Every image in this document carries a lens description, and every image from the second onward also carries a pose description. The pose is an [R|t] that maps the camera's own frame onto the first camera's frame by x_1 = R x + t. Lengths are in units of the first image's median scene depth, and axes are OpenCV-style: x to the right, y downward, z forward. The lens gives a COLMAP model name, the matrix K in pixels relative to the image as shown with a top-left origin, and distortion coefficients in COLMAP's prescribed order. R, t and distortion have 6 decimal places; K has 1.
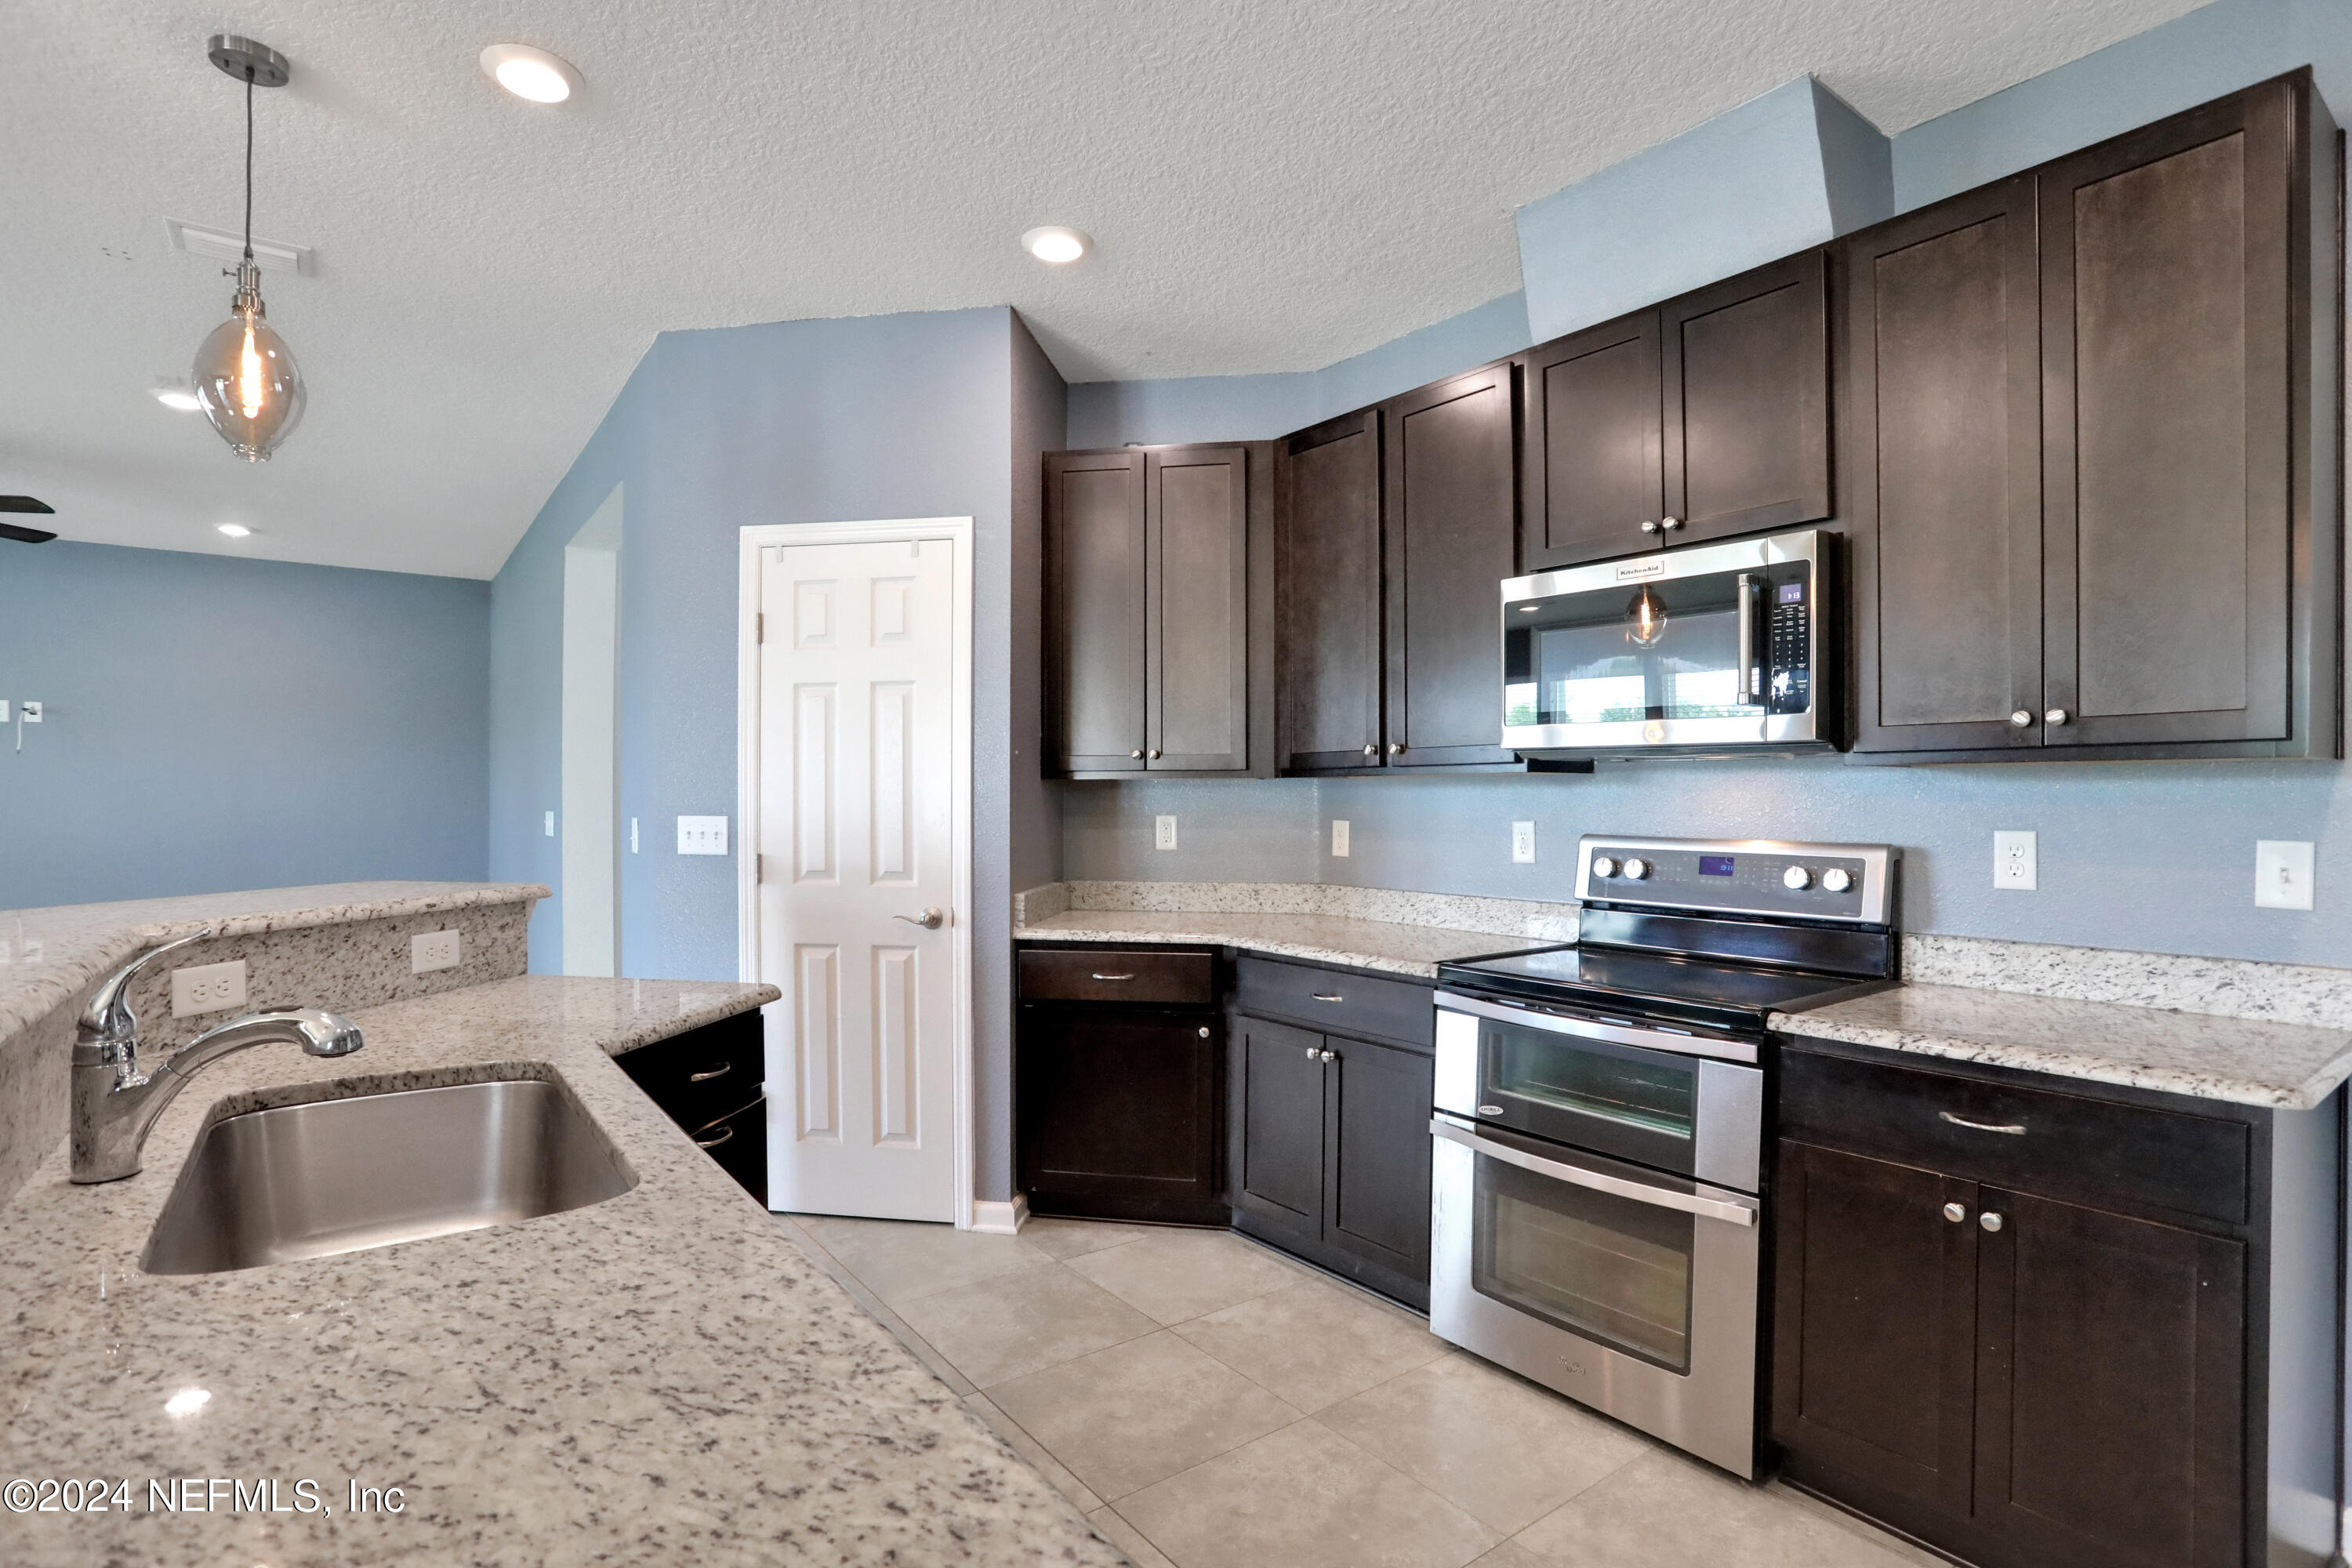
lens RADIAL K [[1145.2, 0, 1171.6], [0, 1145.2, 804.5], [0, 0, 1]] dist [-0.028219, 0.009316]
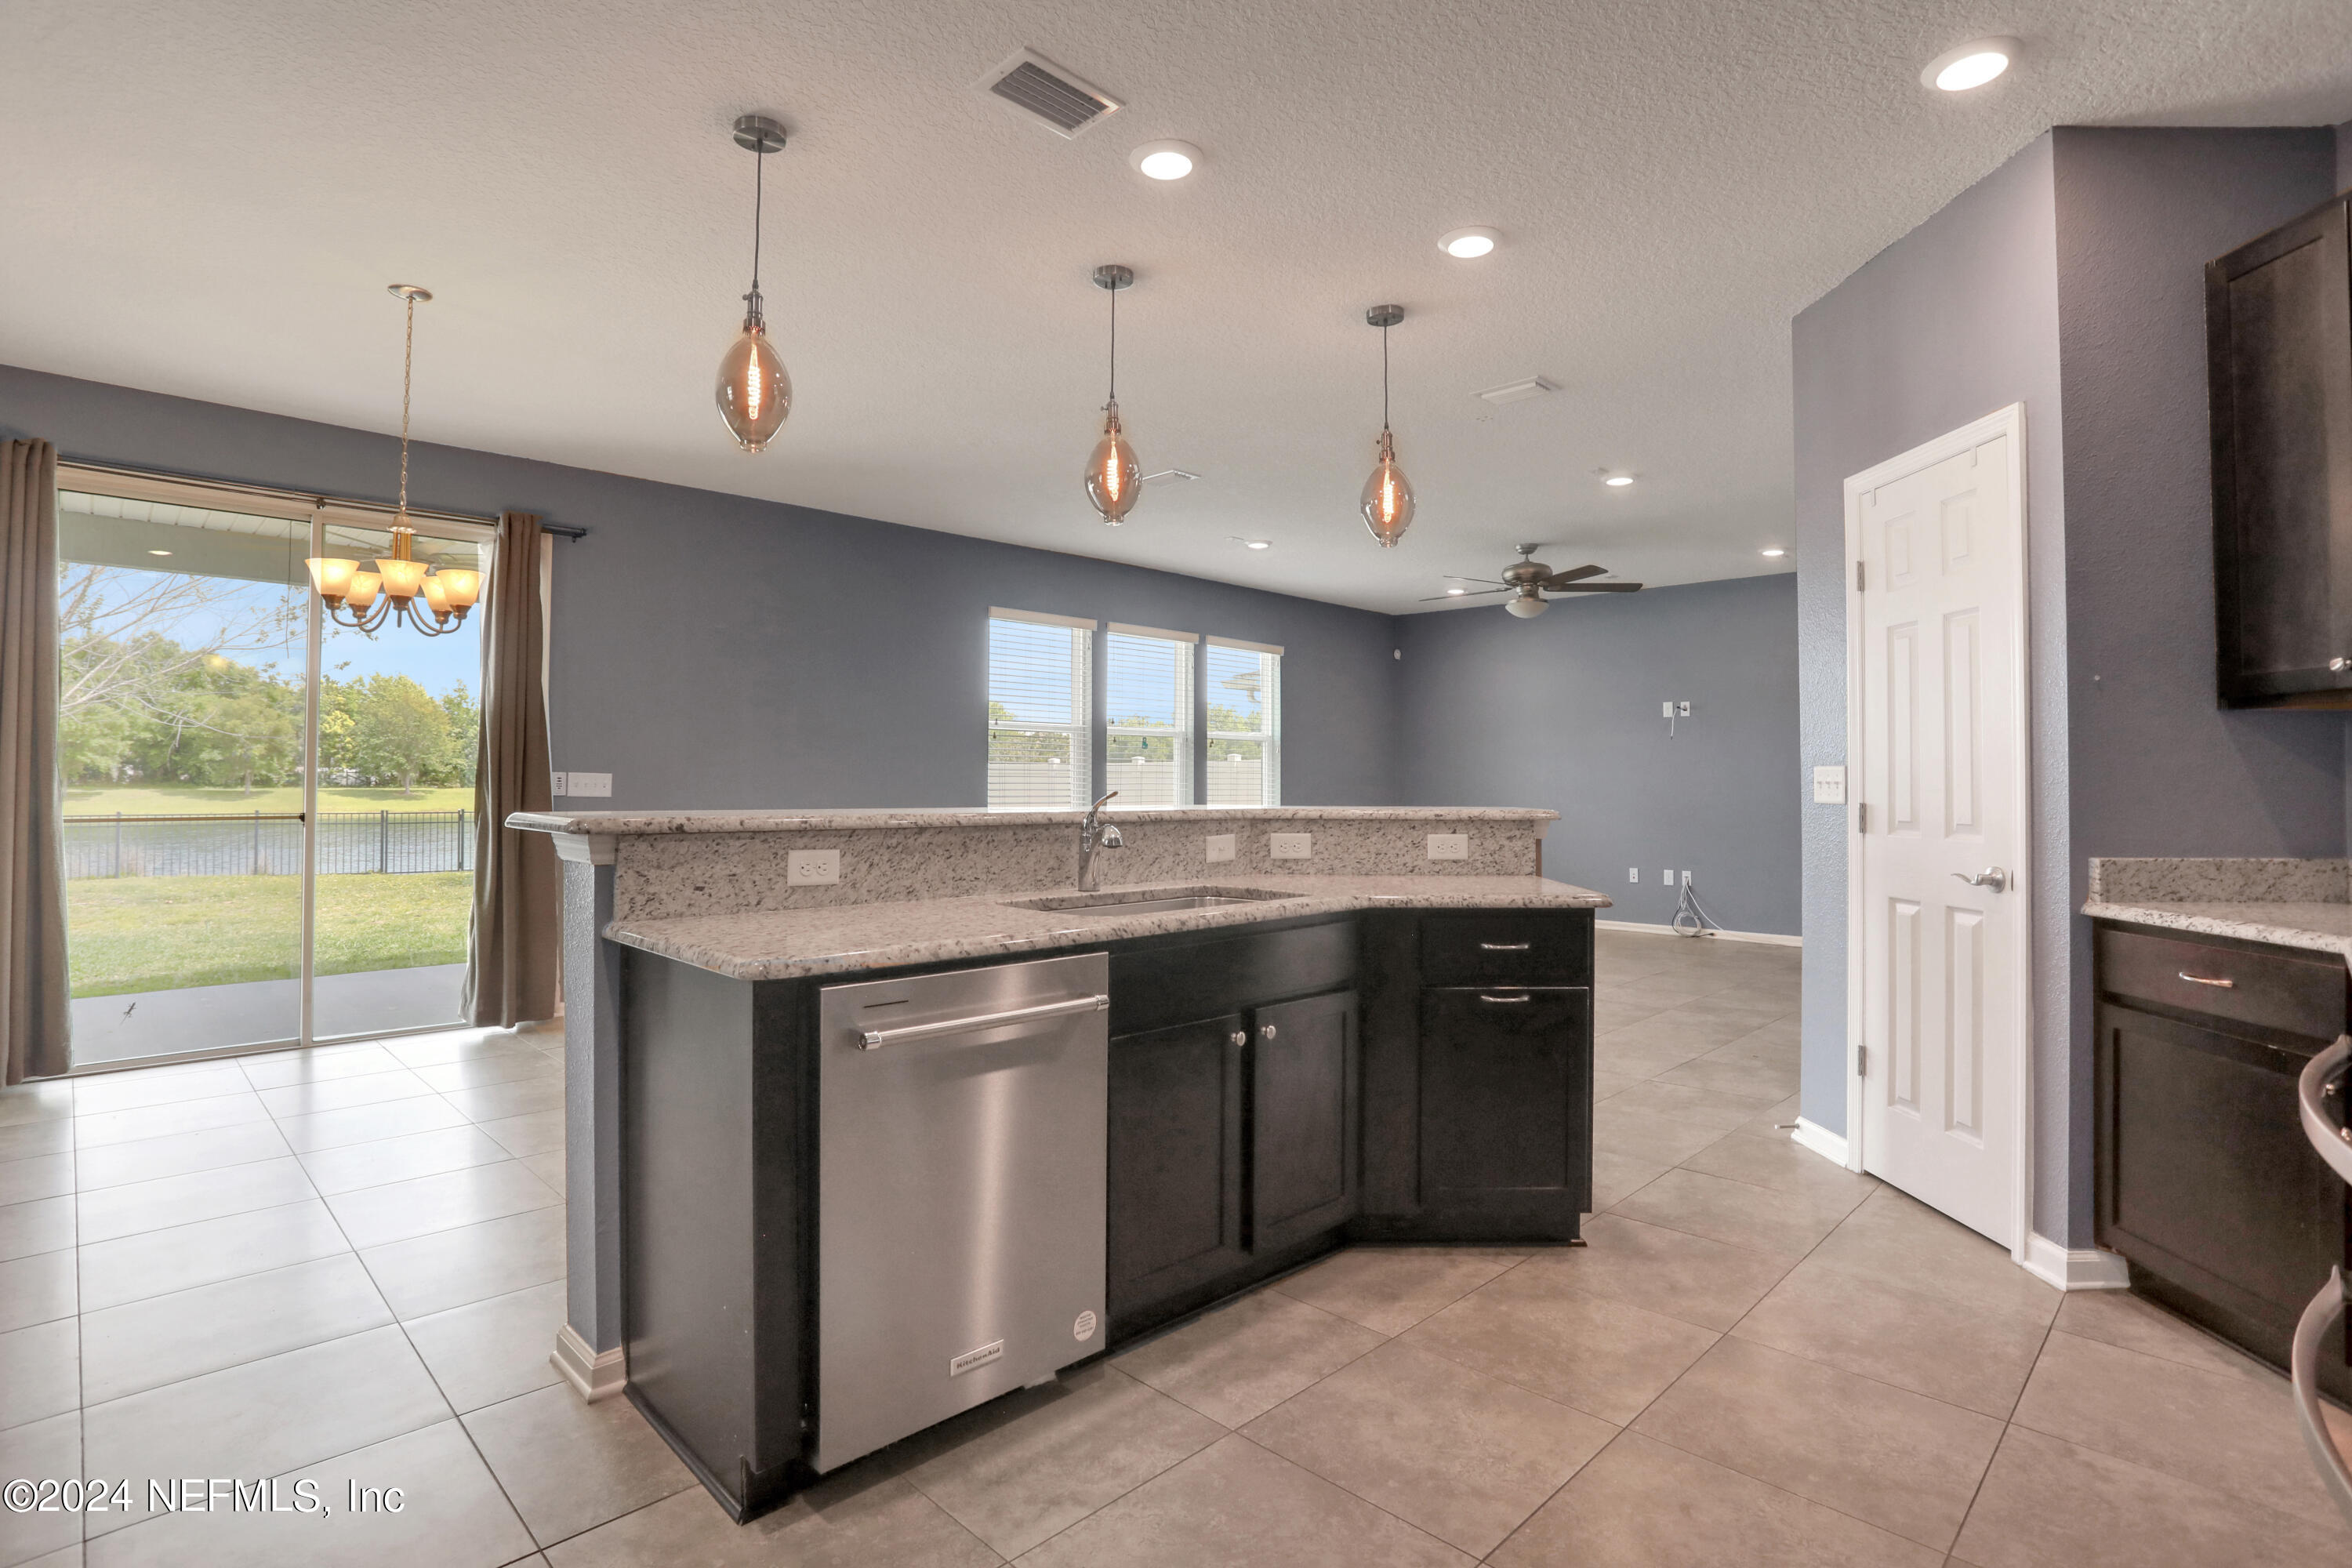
lens RADIAL K [[1145.2, 0, 1181.0], [0, 1145.2, 766.9], [0, 0, 1]] dist [-0.028219, 0.009316]
pose [[0.162650, -0.015473, -0.986562, 0.752717], [-0.006943, 0.999834, -0.016826, 0.049439], [0.986659, 0.009586, 0.162516, 0.389085]]
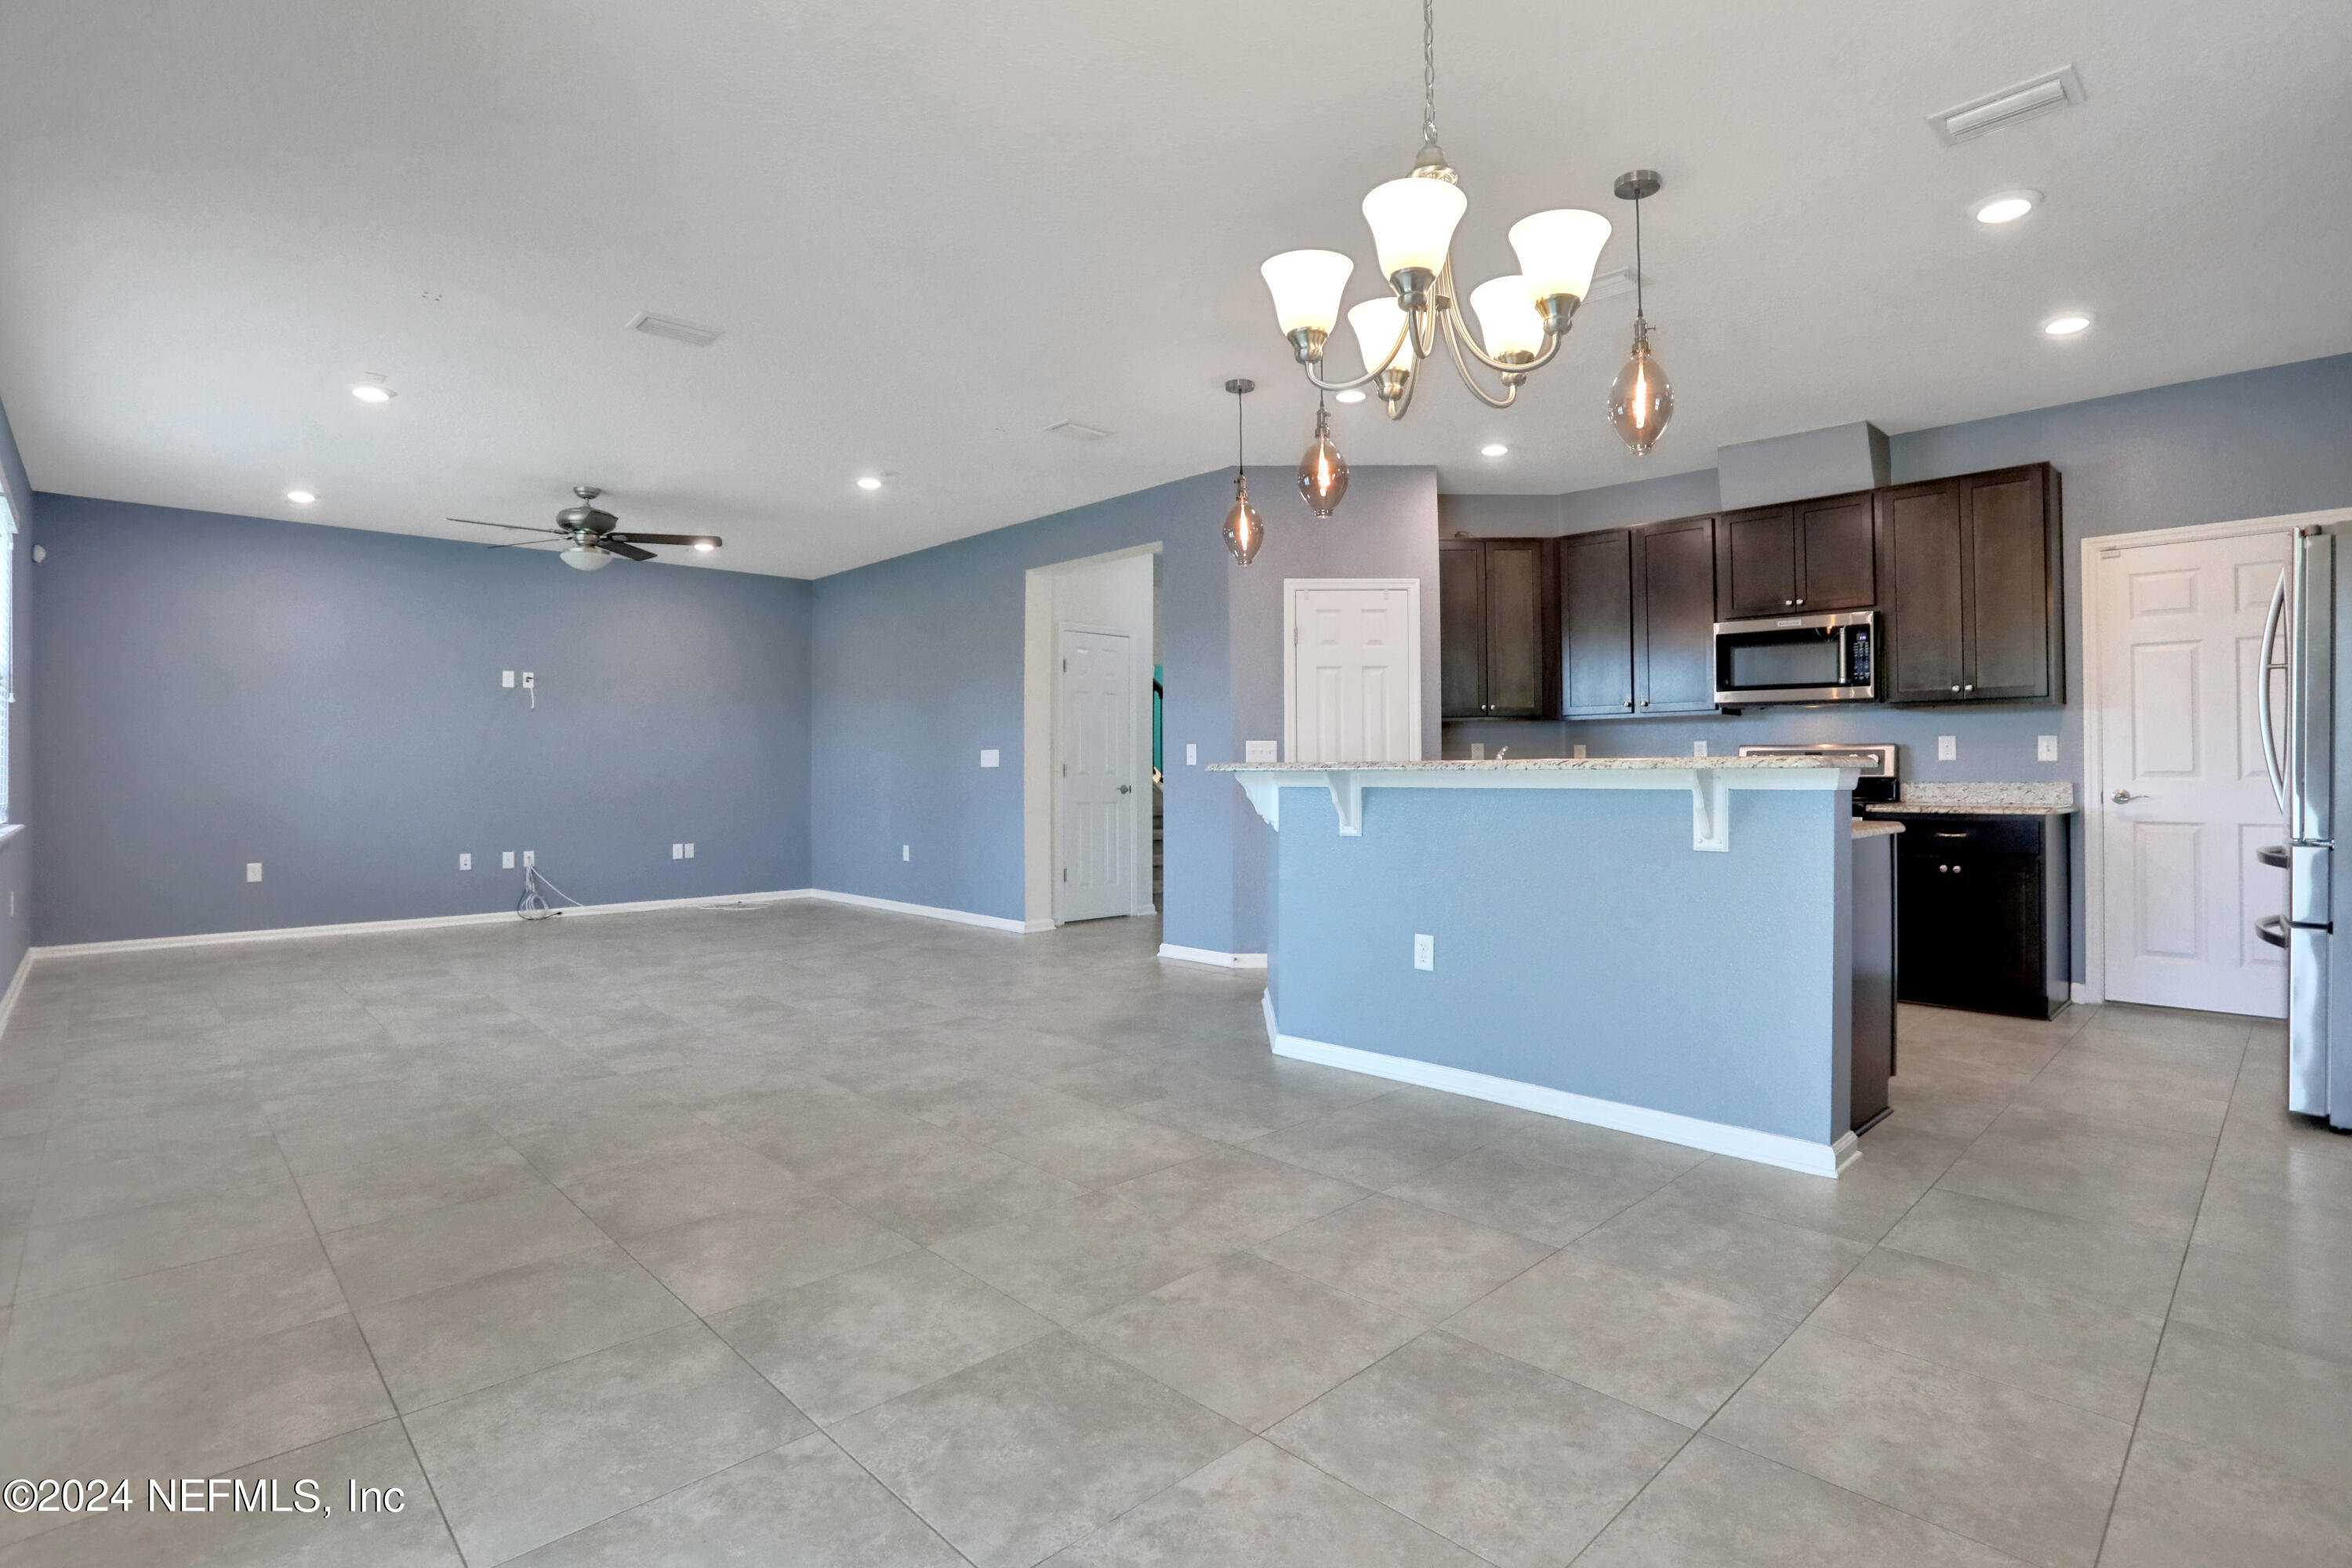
lens RADIAL K [[1145.2, 0, 1180.2], [0, 1145.2, 766.2], [0, 0, 1]] dist [-0.028219, 0.009316]
pose [[0.992131, -0.006332, 0.125041, -1.107280], [0.006956, 0.999965, -0.004554, 0.082608], [-0.125008, 0.005388, 0.992141, -1.117146]]
